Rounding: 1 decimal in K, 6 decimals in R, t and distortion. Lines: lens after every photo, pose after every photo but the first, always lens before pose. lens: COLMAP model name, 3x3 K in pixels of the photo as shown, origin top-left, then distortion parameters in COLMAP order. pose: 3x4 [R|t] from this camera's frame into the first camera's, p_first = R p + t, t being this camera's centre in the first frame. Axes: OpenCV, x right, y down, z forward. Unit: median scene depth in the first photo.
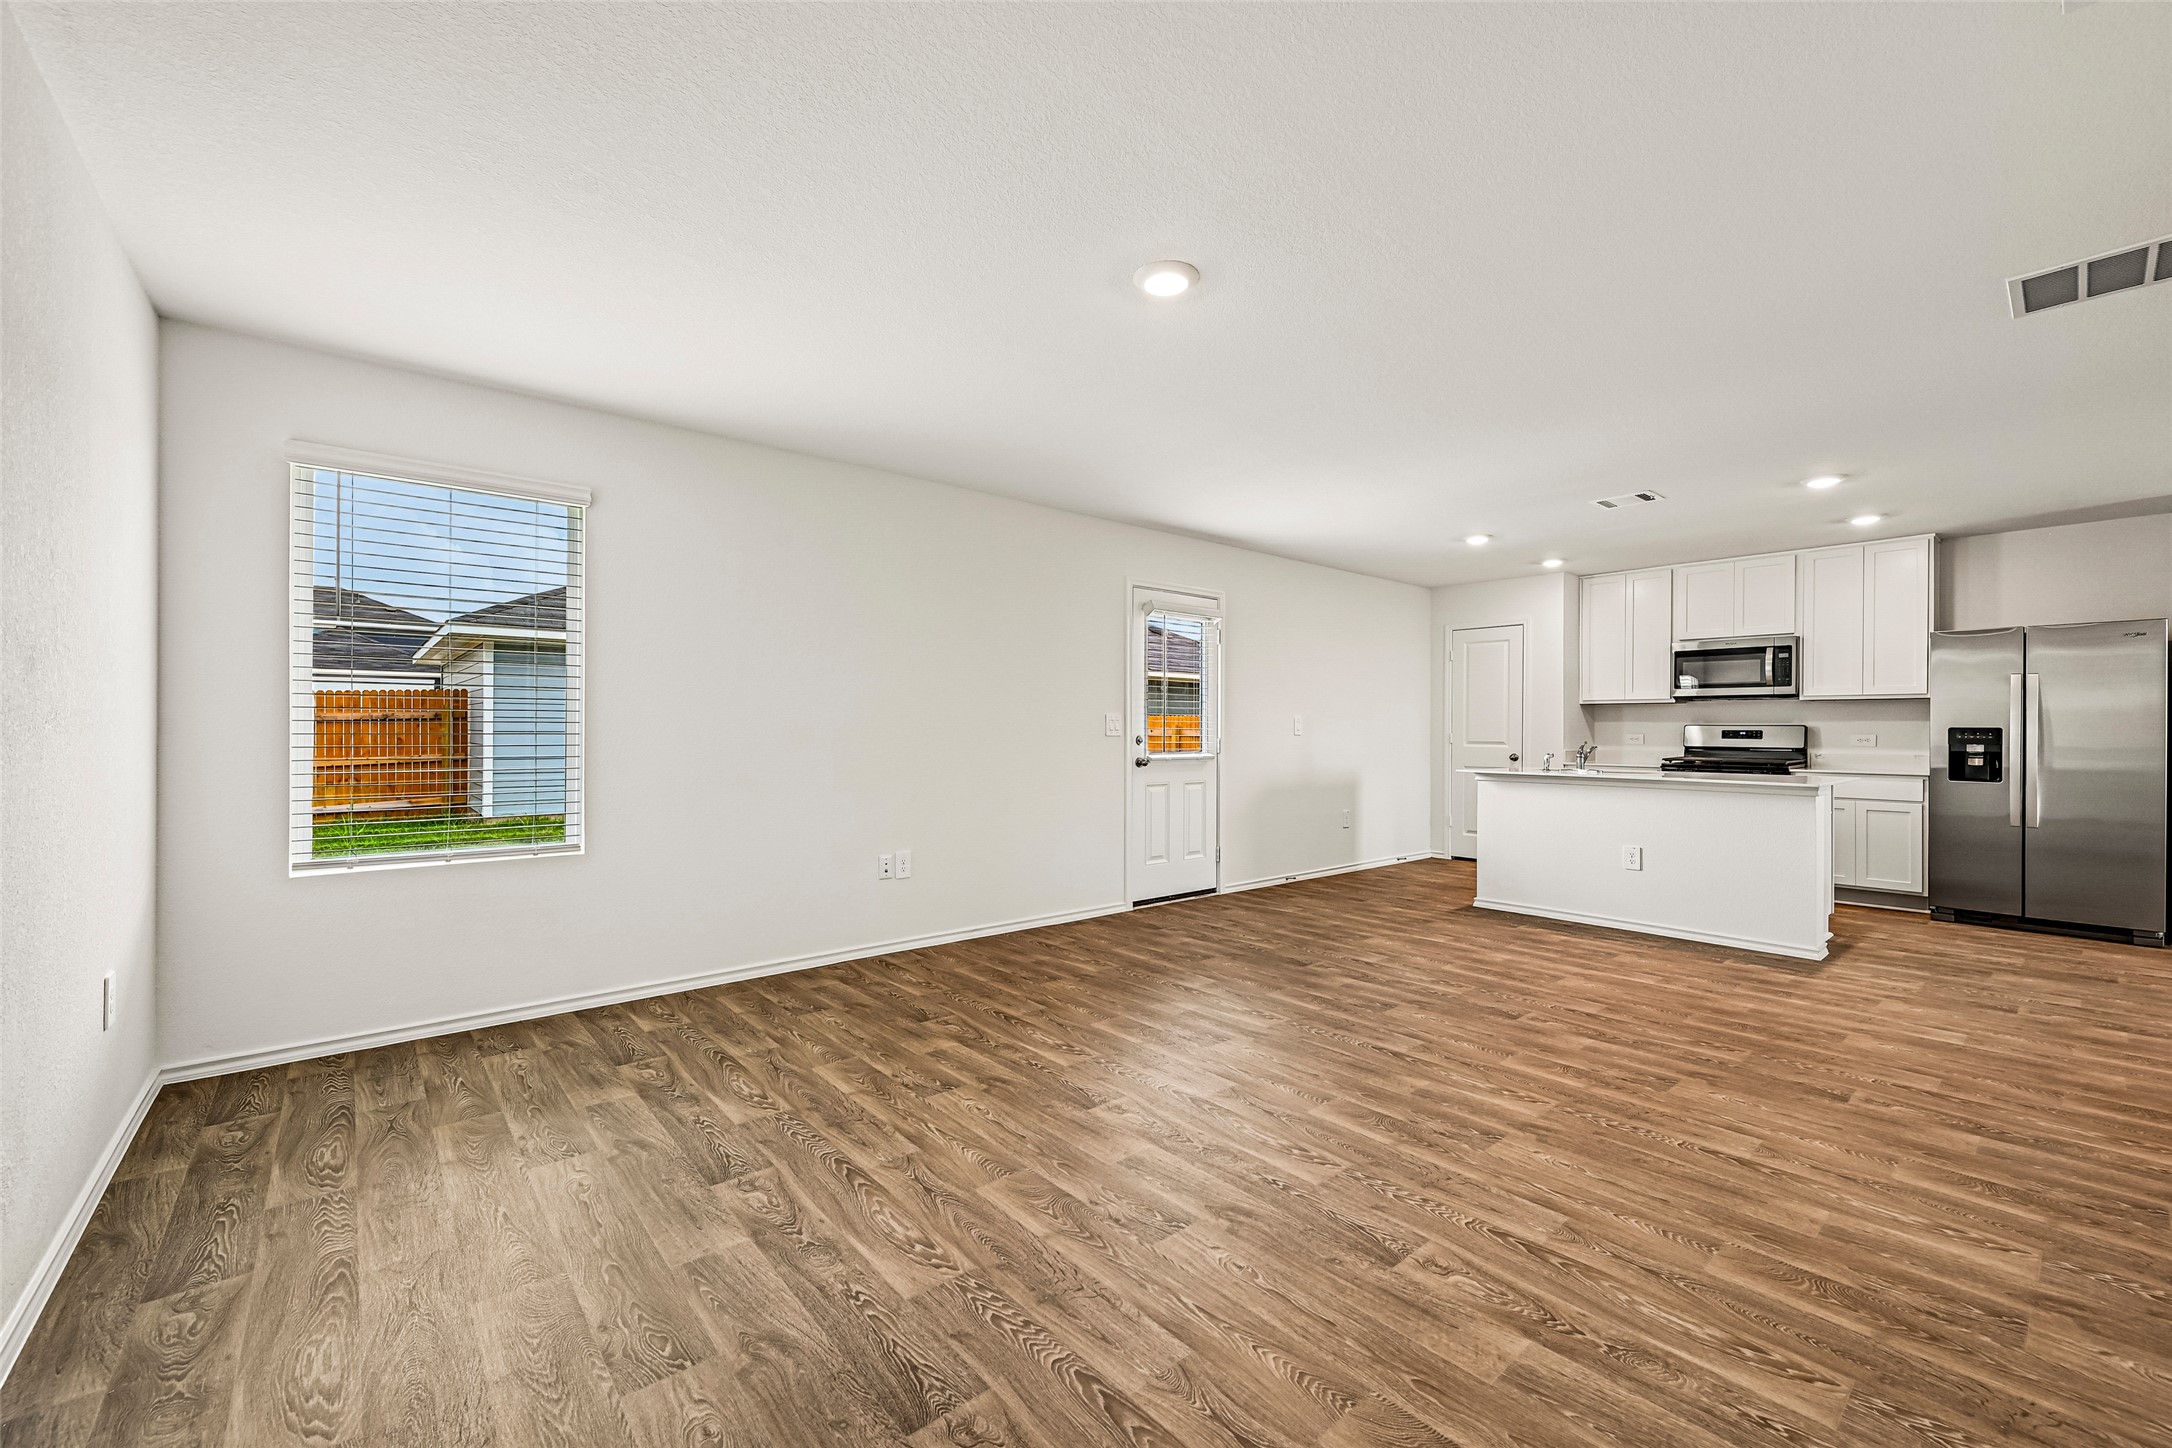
lens RADIAL K [[881.8, 0, 1074.5], [0, 881.8, 728.8], [0, 0, 1]] dist [-0.001632, -0.000116]
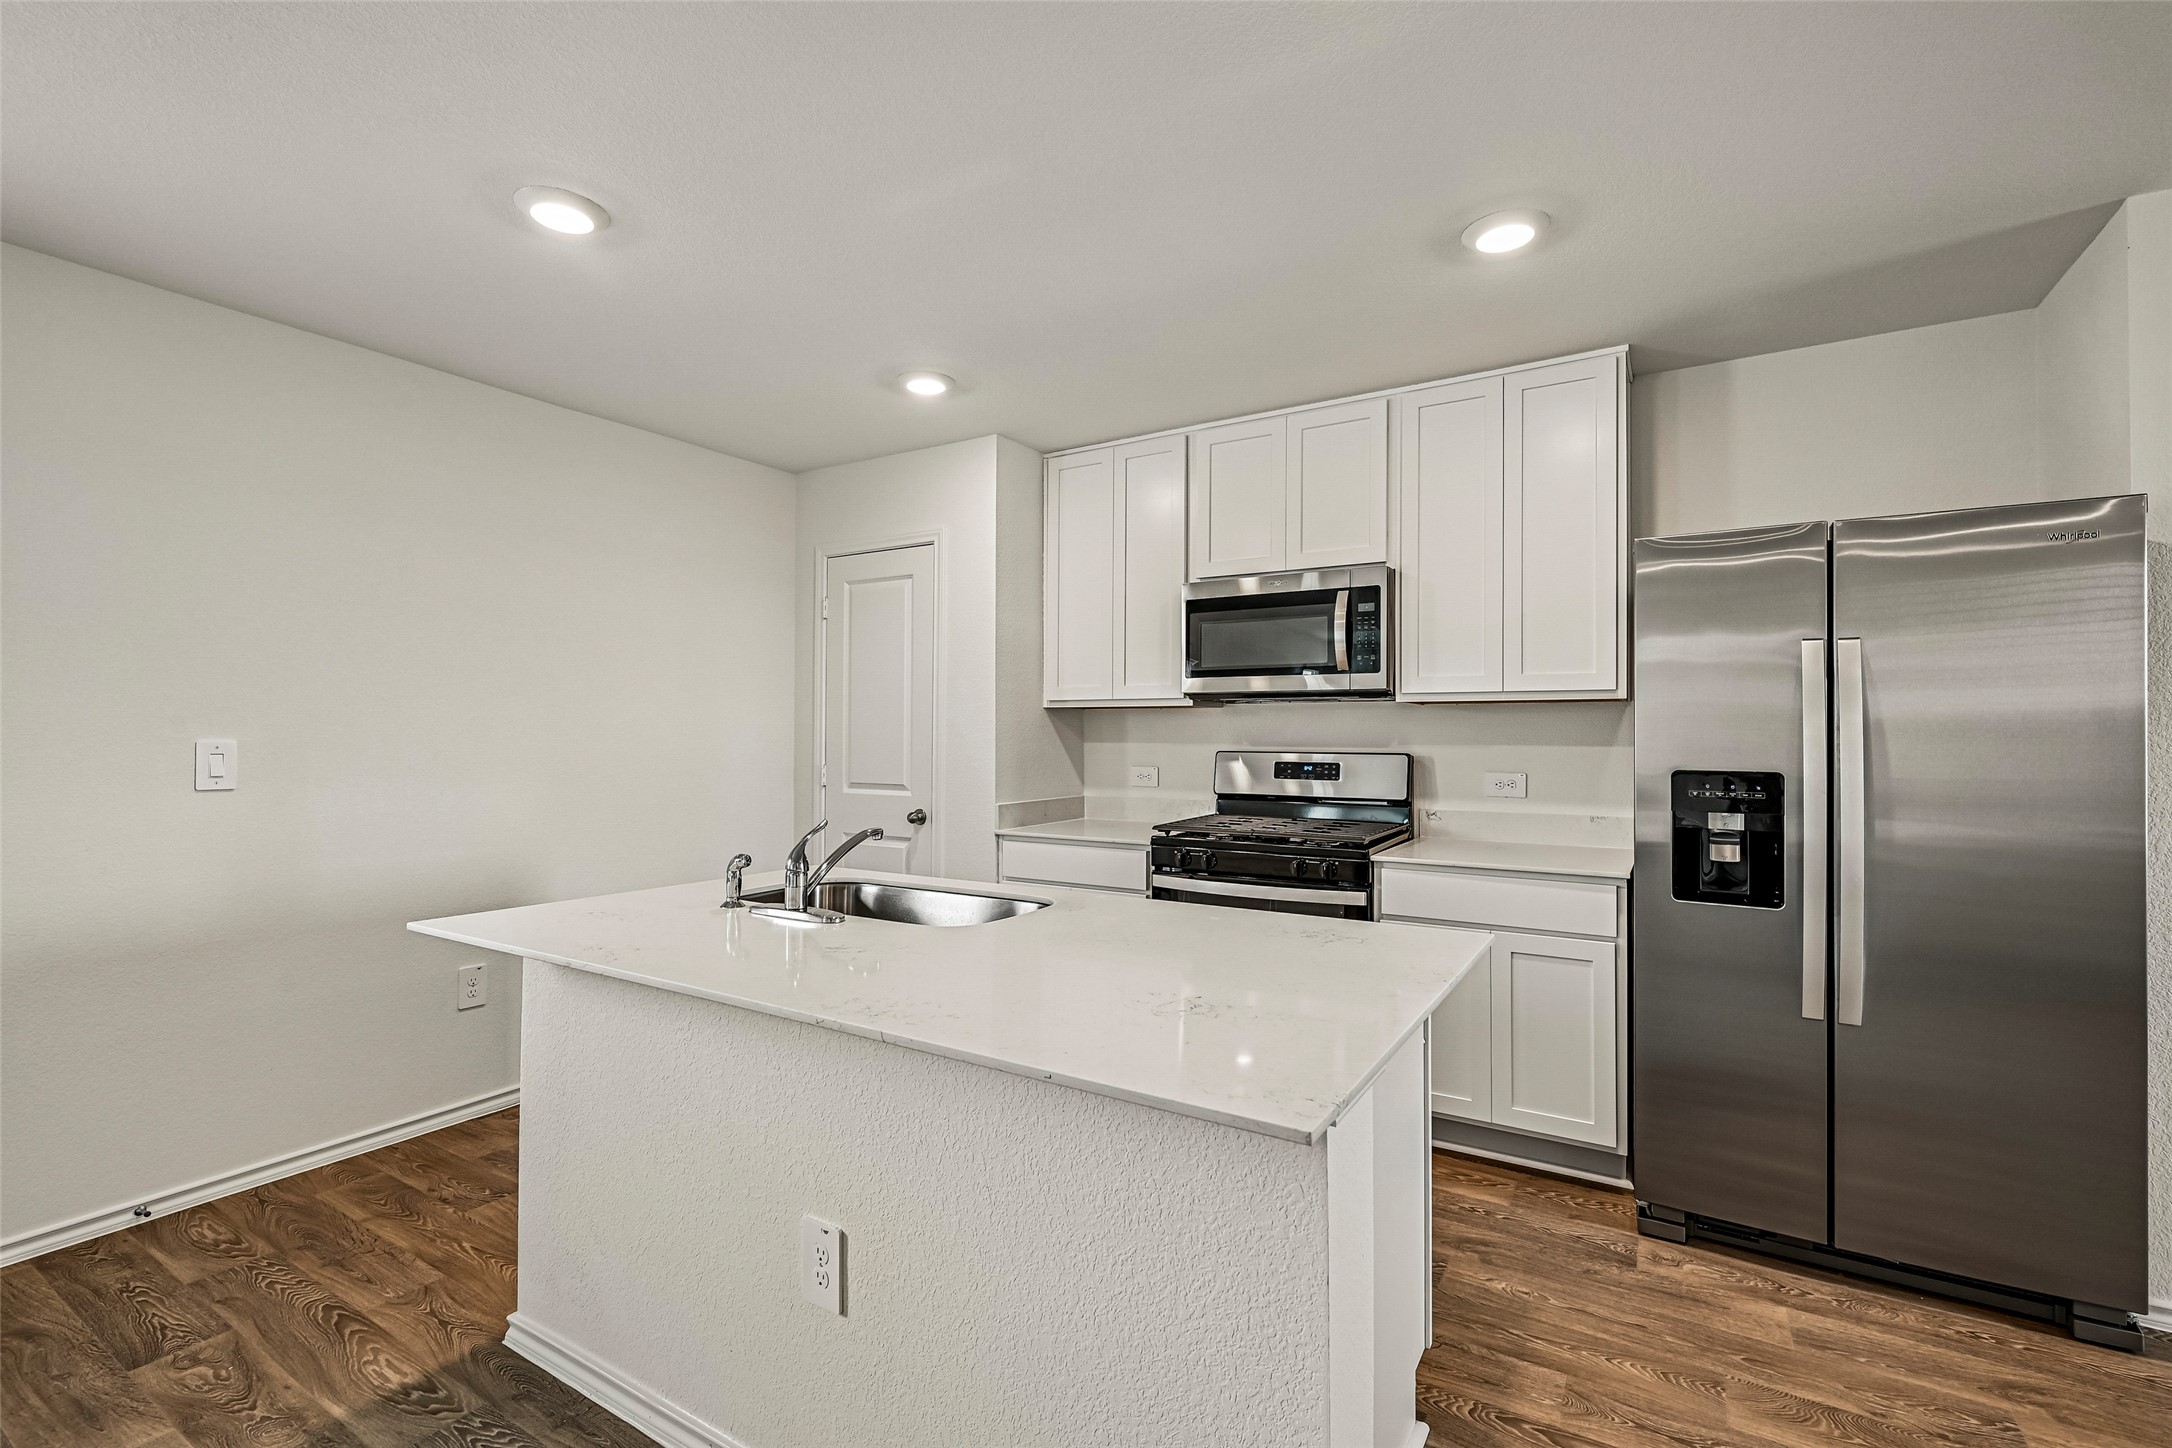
lens RADIAL K [[969.8, 0, 1078.9], [0, 969.8, 726.6], [0, 0, 1]] dist [-0.002954, 0.000055]
pose [[0.951376, 0.001800, 0.308026, 0.488430], [0.000547, 0.999971, -0.007533, -0.015353], [-0.308031, 0.007335, 0.951348, 0.542359]]
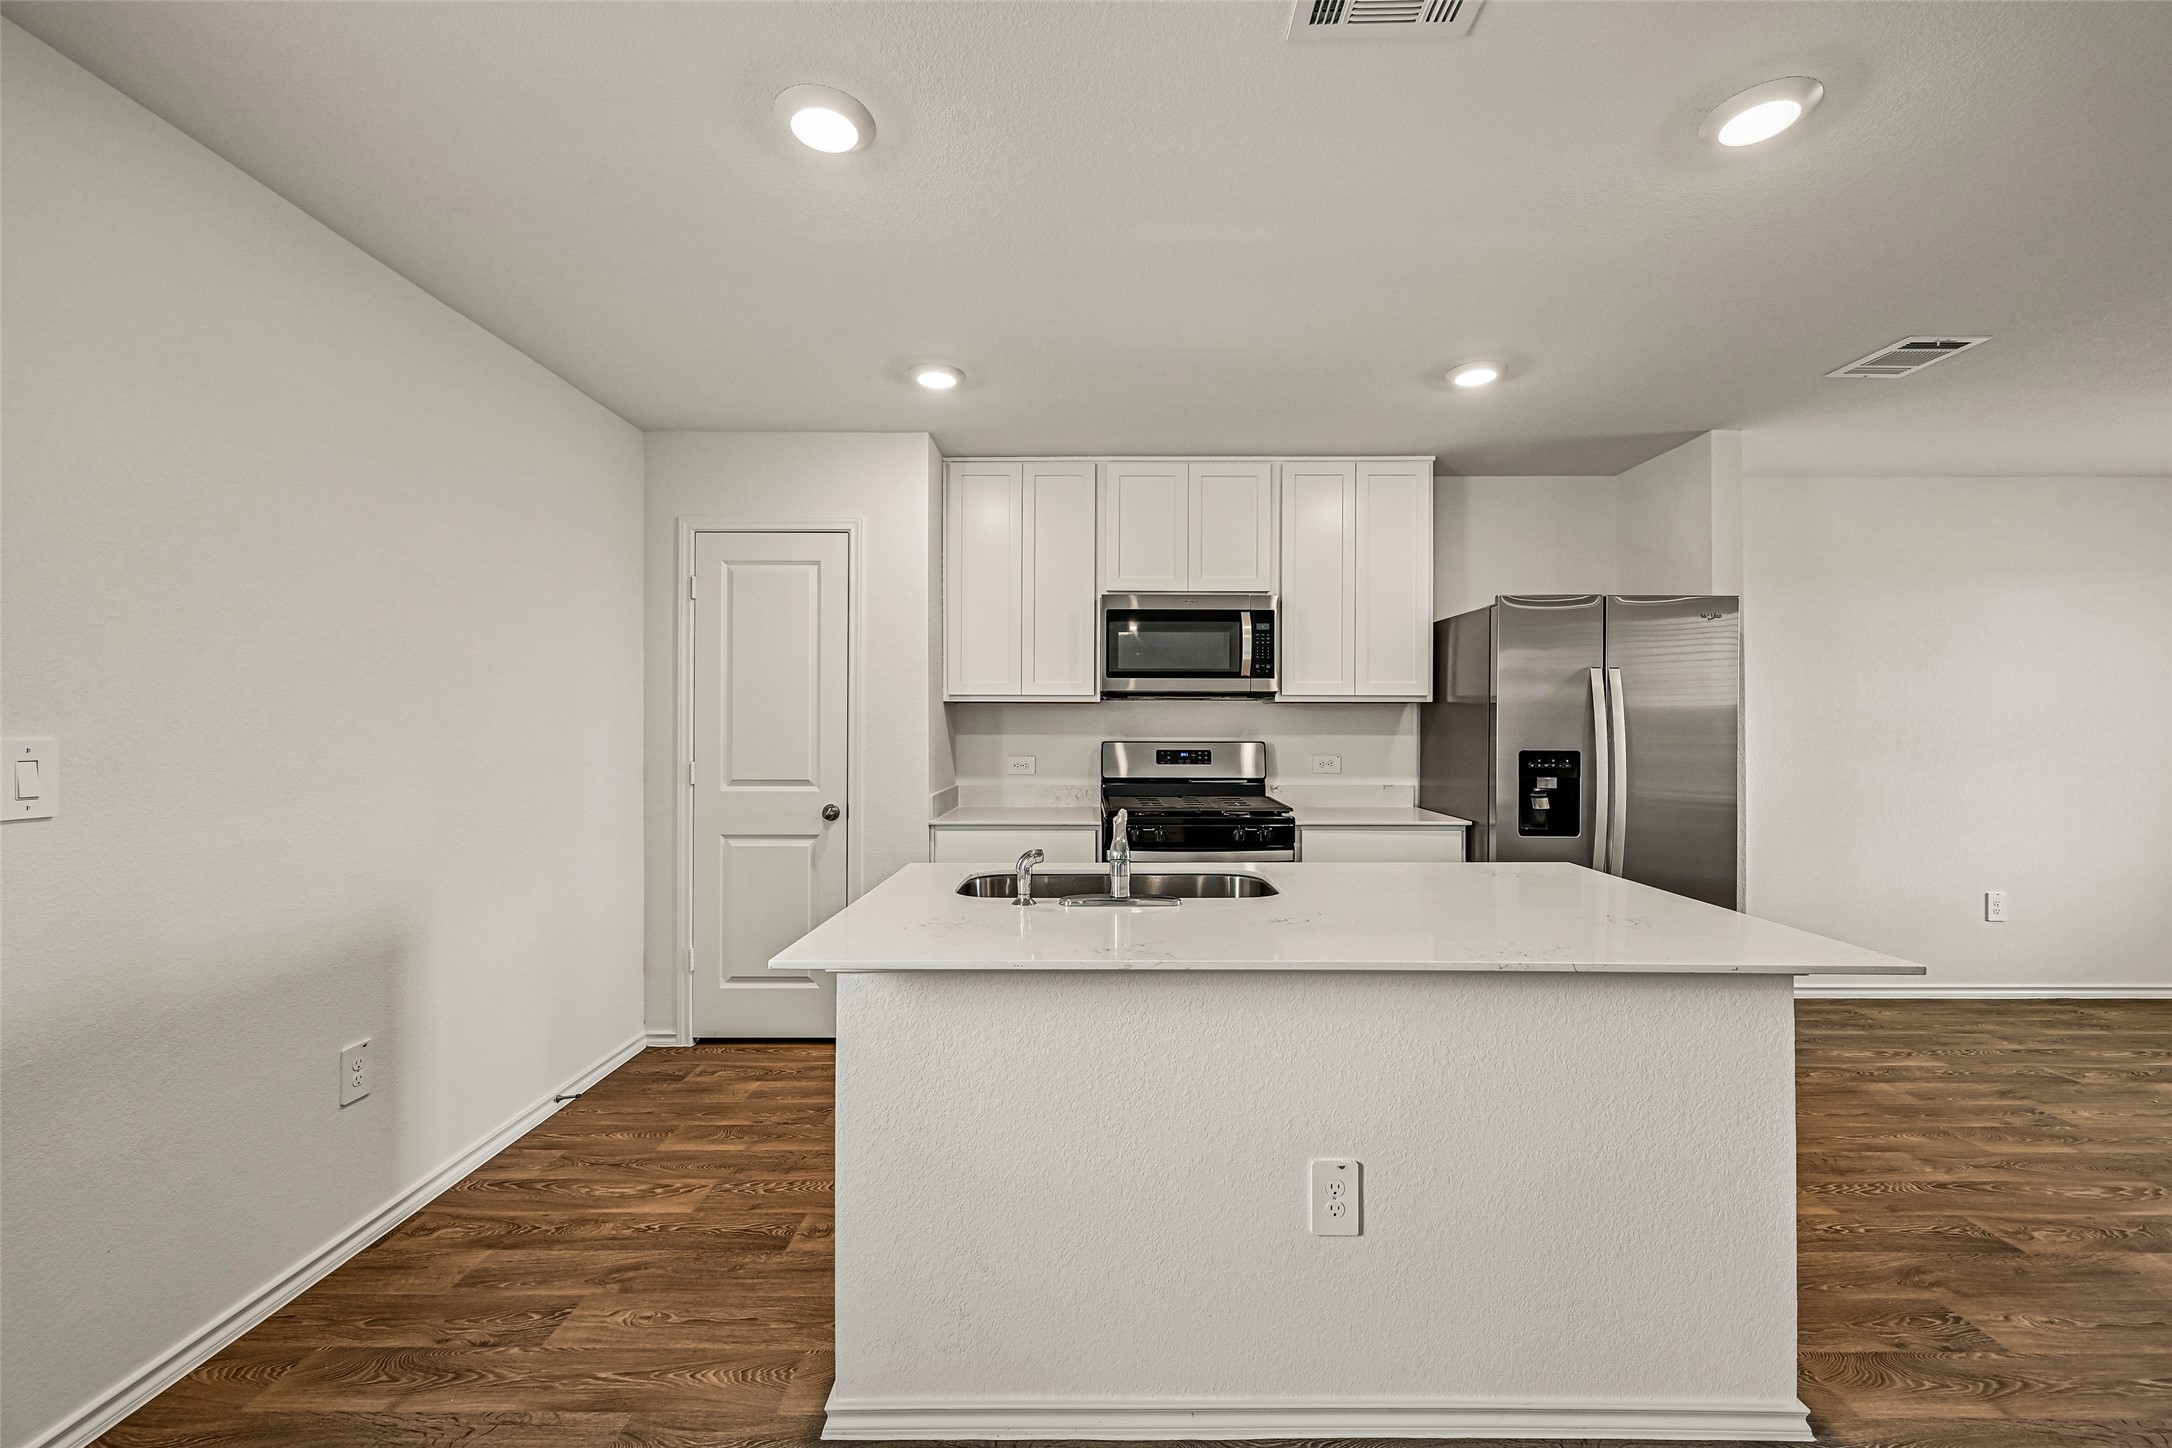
lens RADIAL K [[881.8, 0, 1108.5], [0, 881.8, 728.3], [0, 0, 1]] dist [-0.001632, -0.000116]
pose [[0.641250, -0.002754, 0.767327, 0.271884], [0.000889, 0.999996, 0.002847, -0.015921], [-0.767331, -0.001144, 0.641250, 0.682635]]
